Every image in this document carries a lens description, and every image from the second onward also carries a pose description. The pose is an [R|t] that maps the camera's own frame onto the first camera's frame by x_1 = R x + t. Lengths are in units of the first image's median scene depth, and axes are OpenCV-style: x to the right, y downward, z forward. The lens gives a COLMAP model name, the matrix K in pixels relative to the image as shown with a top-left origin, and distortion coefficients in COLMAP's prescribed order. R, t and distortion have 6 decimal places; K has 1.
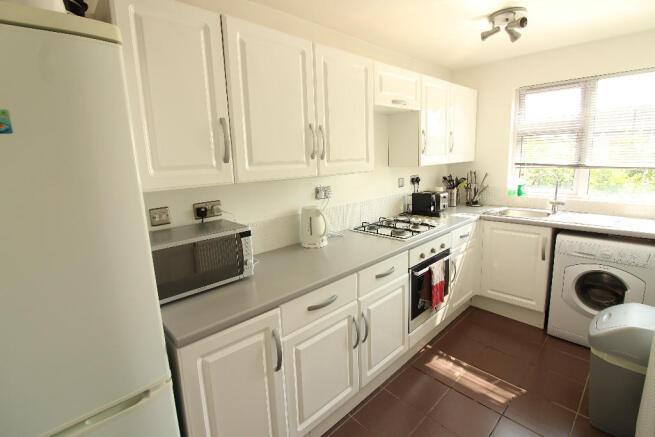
lens RADIAL K [[304.2, 0, 331.2], [0, 304.2, 208.1], [0, 0, 1]] dist [0.001749, -0.013087]
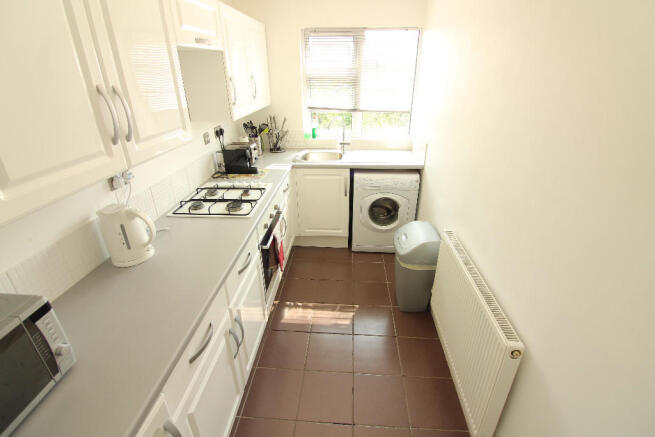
lens RADIAL K [[304.2, 0, 331.2], [0, 304.2, 208.1], [0, 0, 1]] dist [0.001749, -0.013087]
pose [[0.729159, -0.252622, 0.636010, -0.121845], [0.091675, 0.957053, 0.275038, -0.121960], [-0.678176, -0.142241, 0.721003, 0.170533]]
